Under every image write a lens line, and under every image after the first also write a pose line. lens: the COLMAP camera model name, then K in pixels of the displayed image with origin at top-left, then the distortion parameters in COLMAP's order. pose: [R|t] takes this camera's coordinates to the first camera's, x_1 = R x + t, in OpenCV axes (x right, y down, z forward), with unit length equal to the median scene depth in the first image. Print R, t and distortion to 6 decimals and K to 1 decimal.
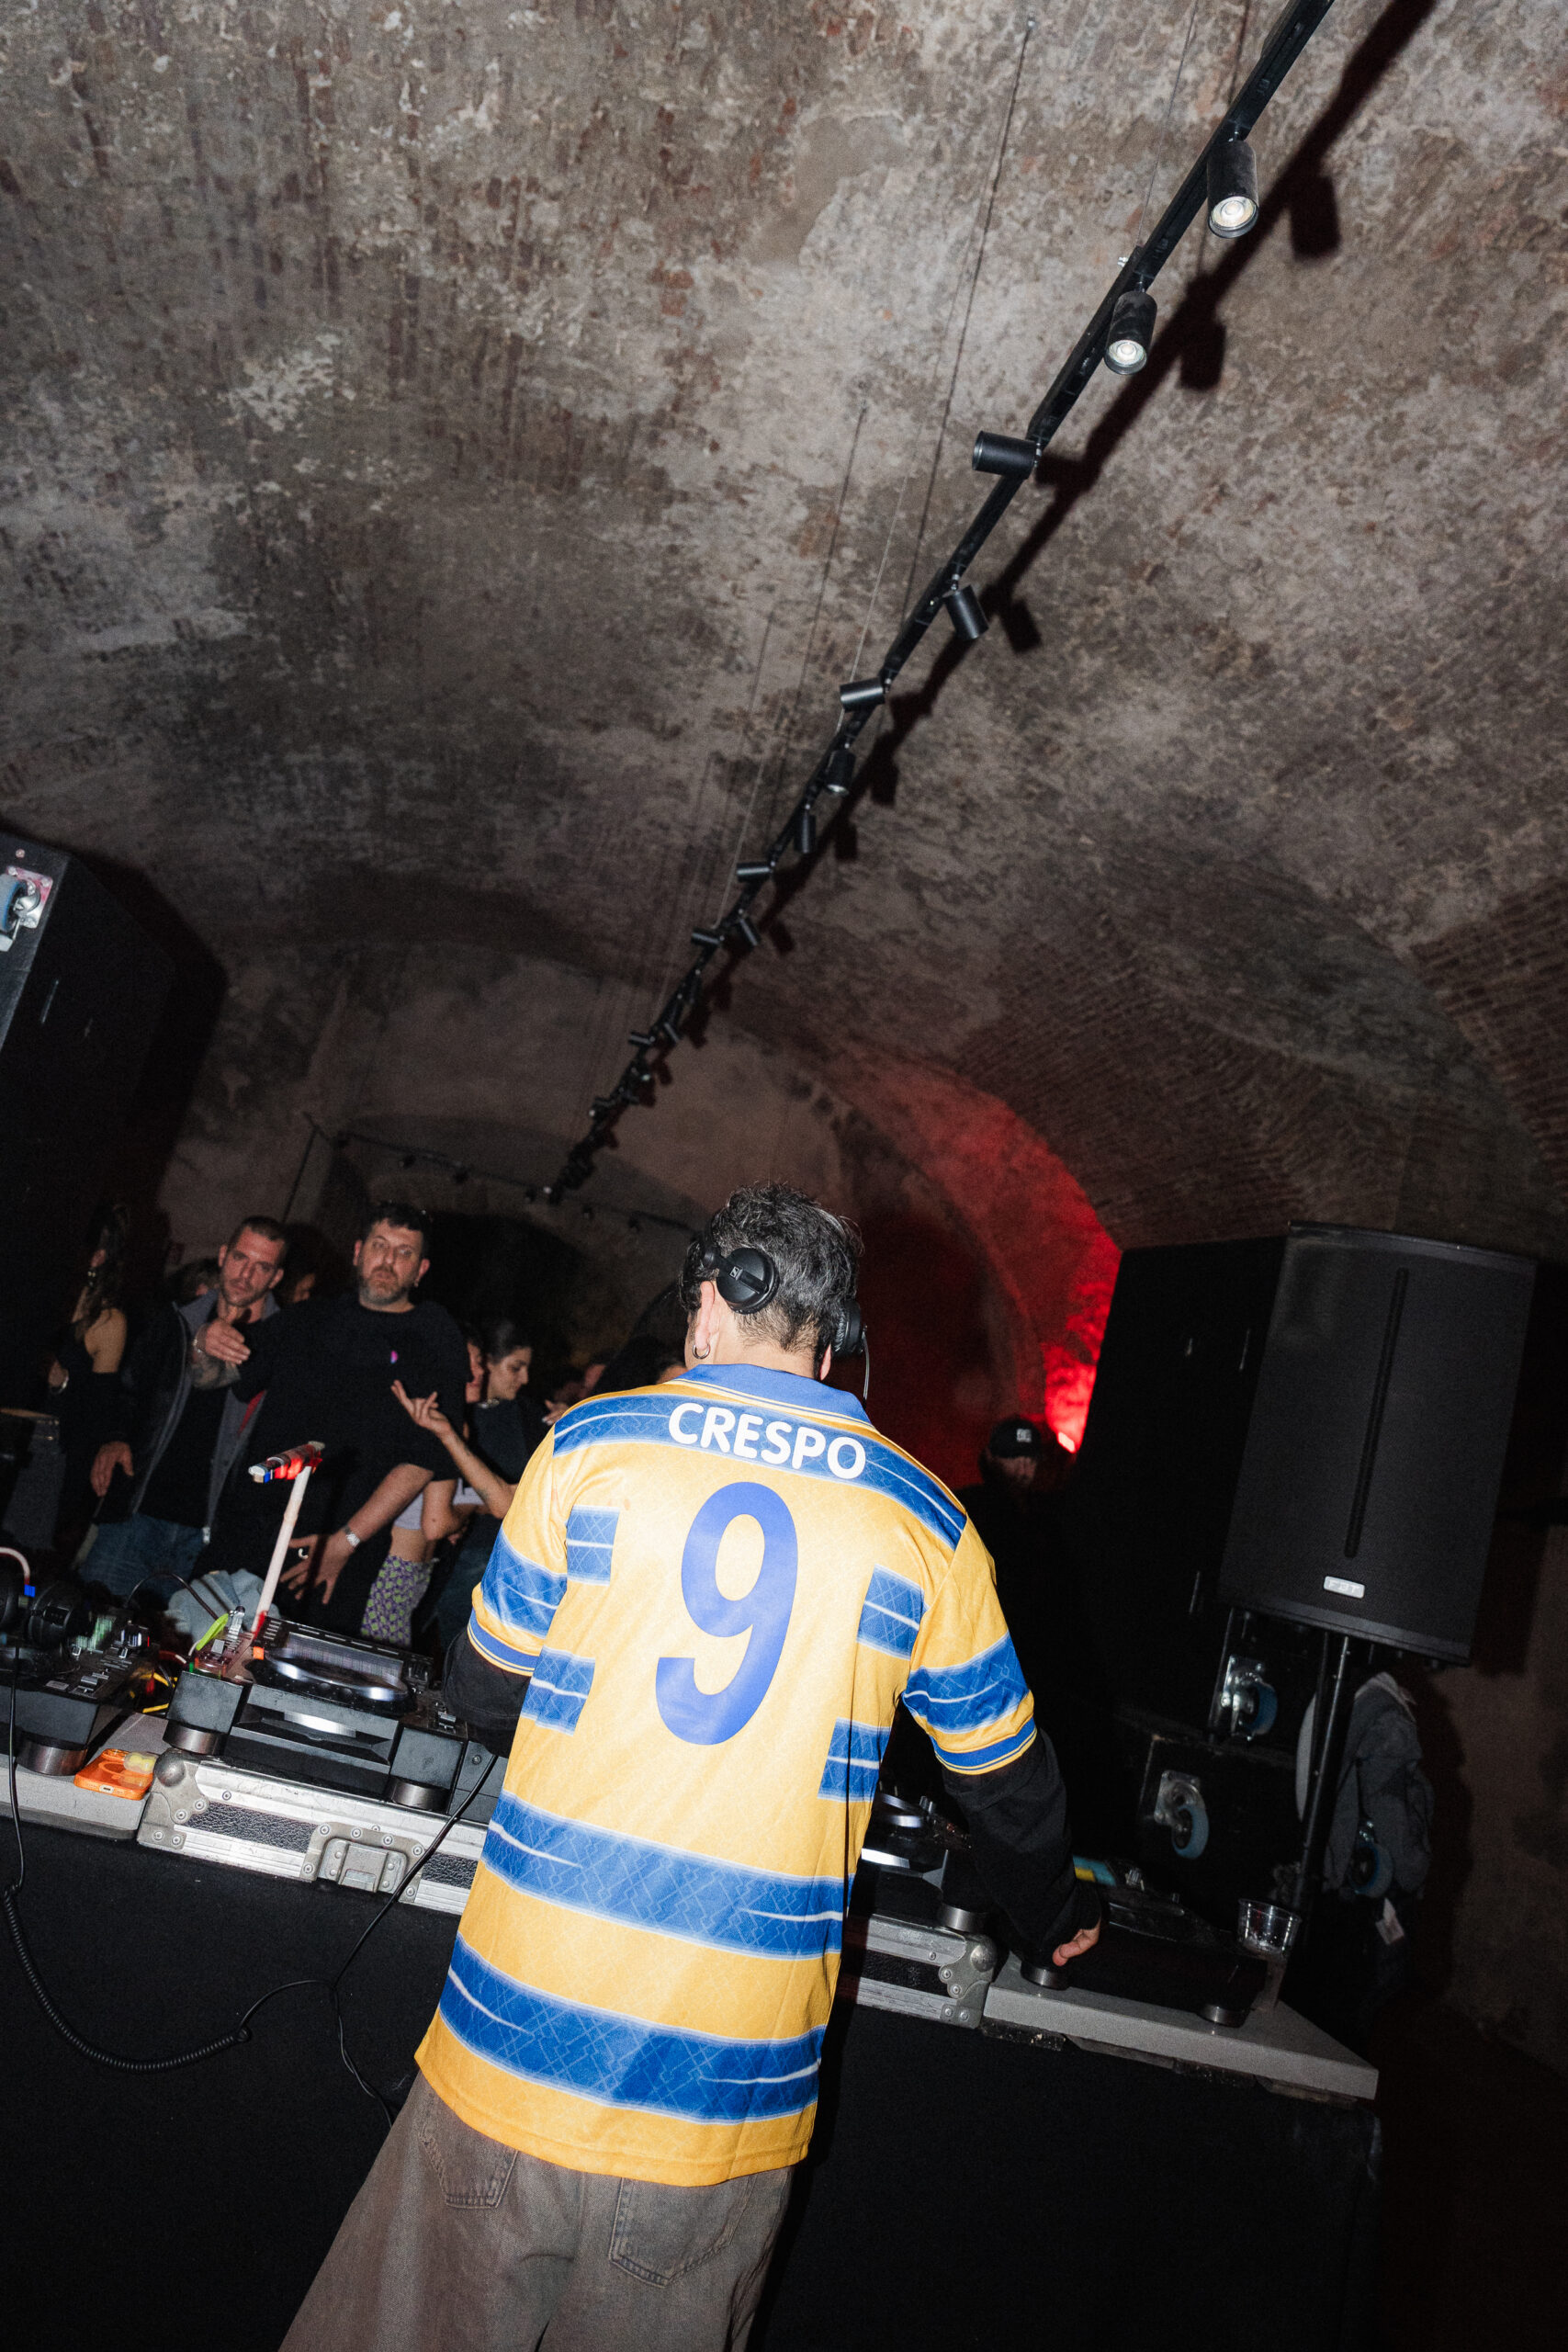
lens RADIAL K [[1676.2, 0, 783.2], [0, 1676.2, 1177.3], [0, 0, 1]] dist [0.002902, -0.002513]
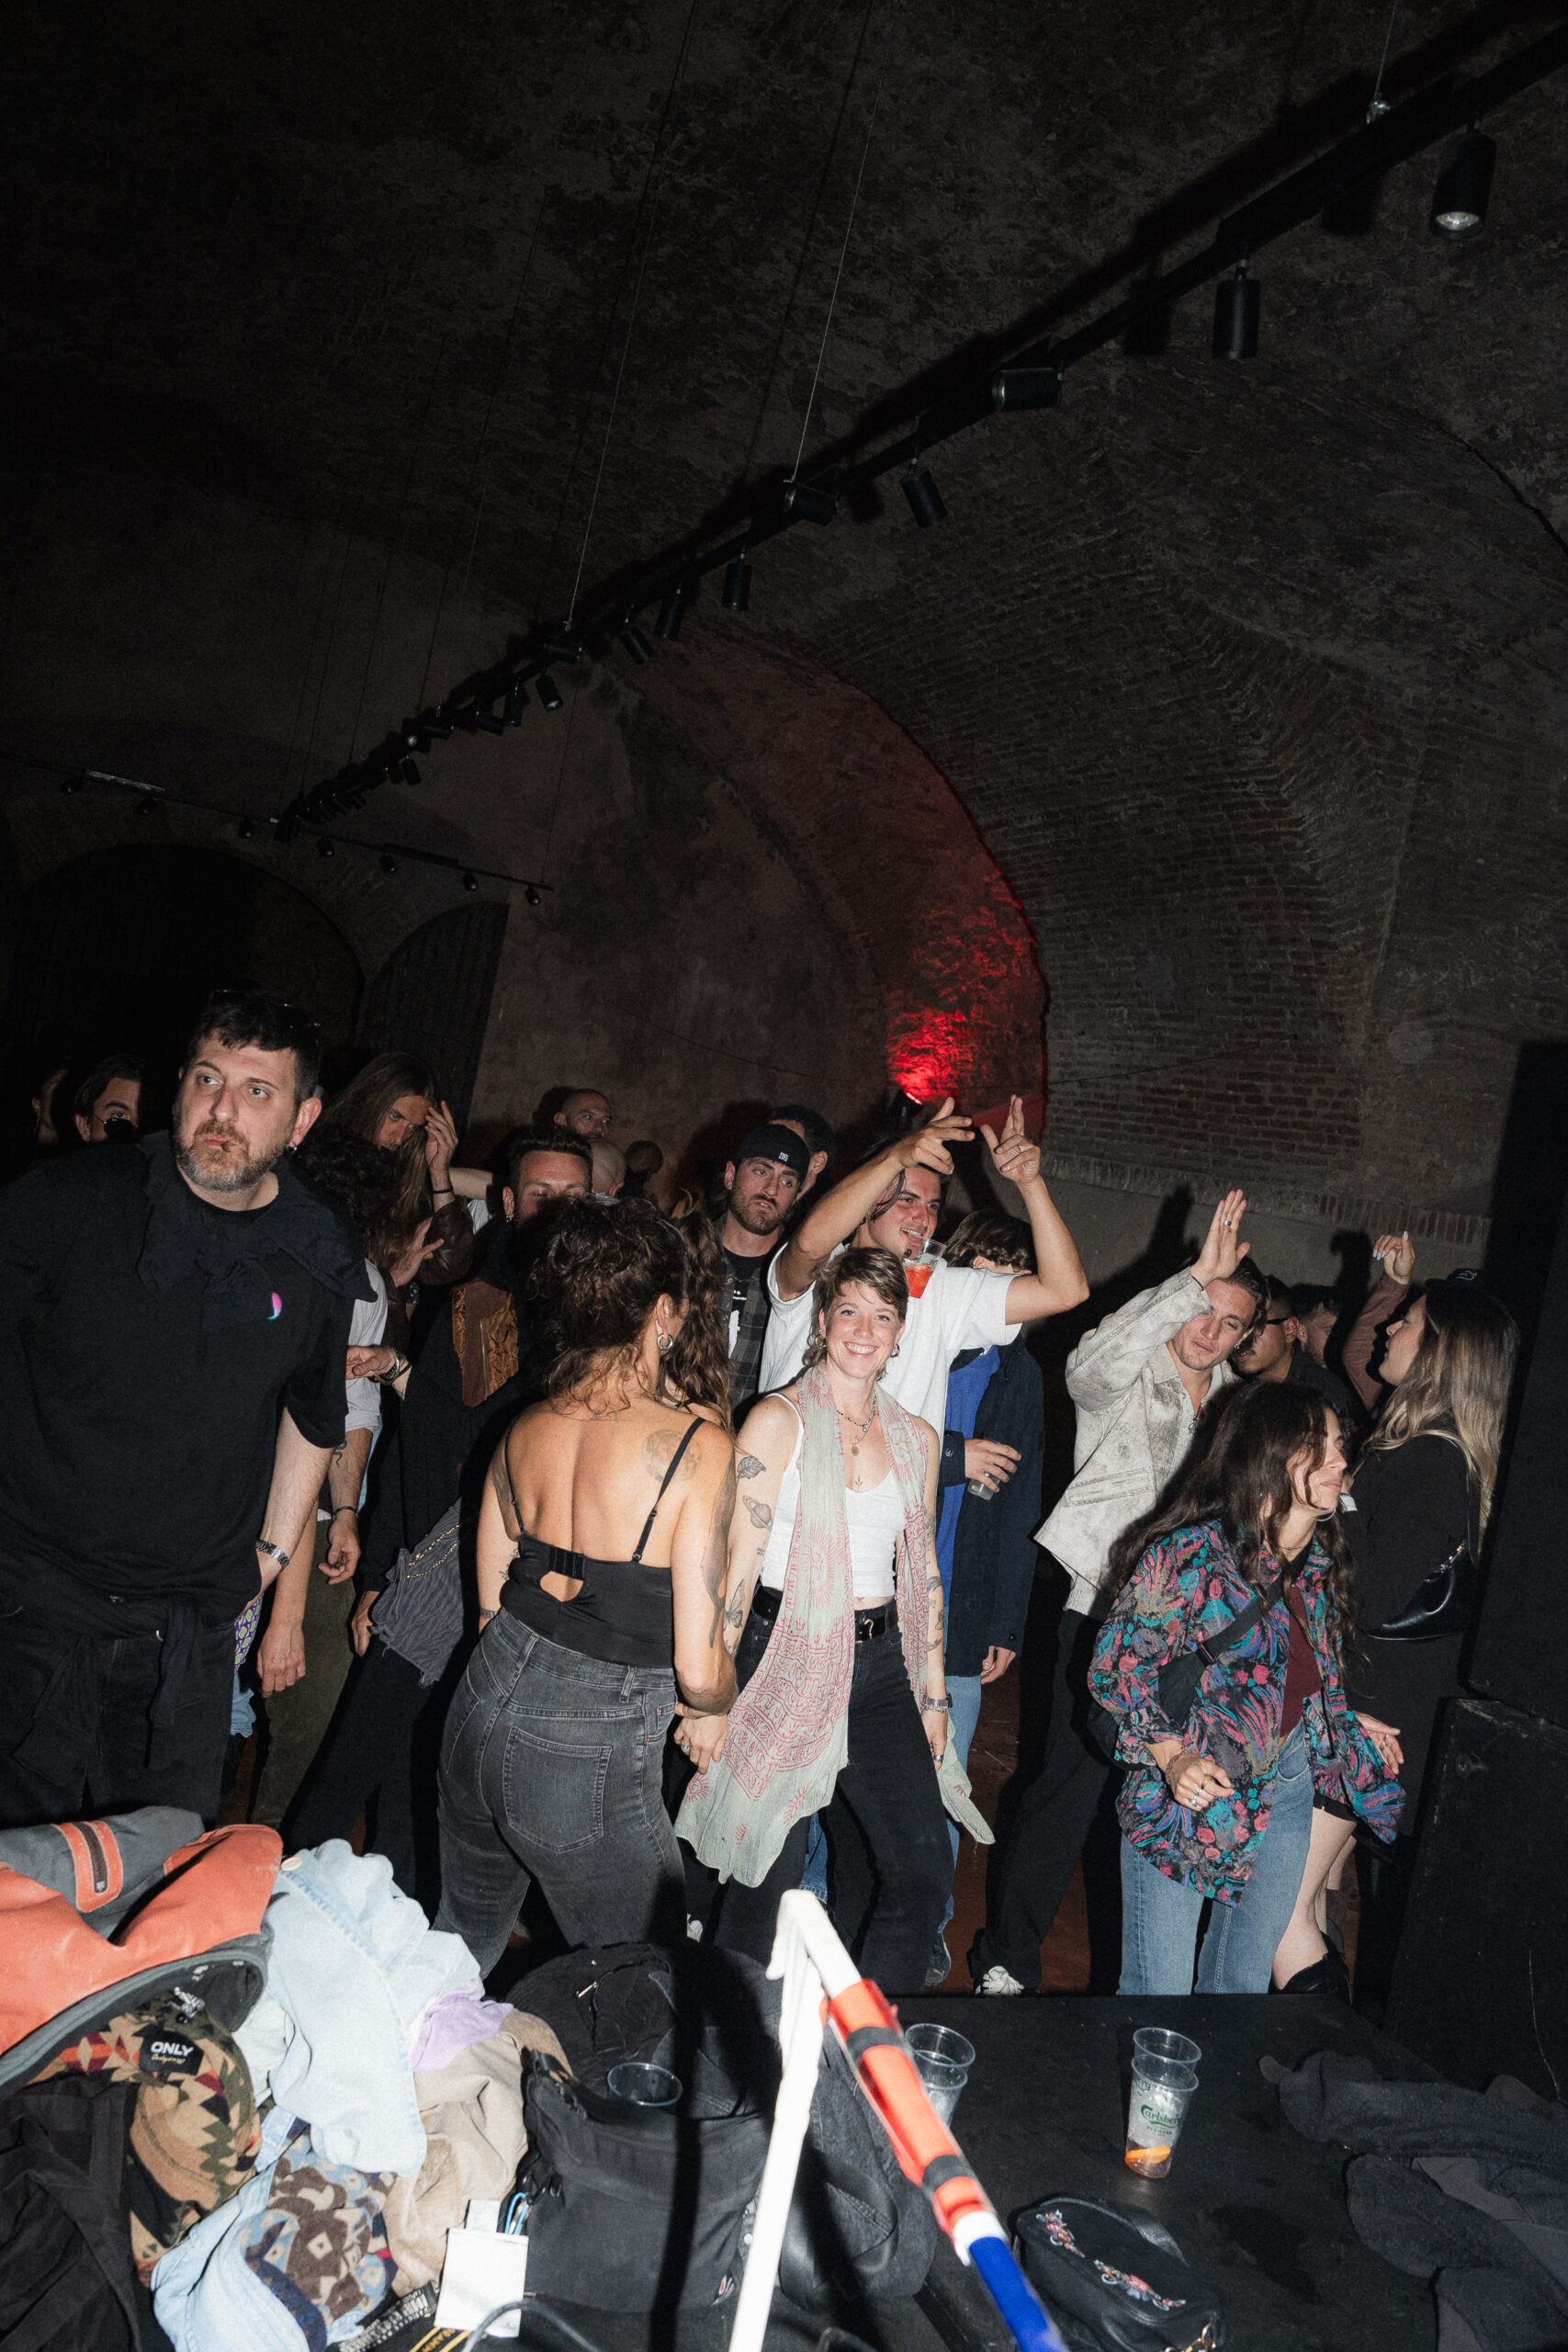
lens RADIAL K [[1780.8, 0, 784.4], [0, 1780.8, 1173.8], [0, 0, 1]] dist [-0.006953, -0.001233]
pose [[0.977909, -0.065713, 0.198432, -0.115545], [0.015834, 0.969861, 0.243145, -0.040248], [-0.208429, -0.234632, 0.949476, 0.206060]]
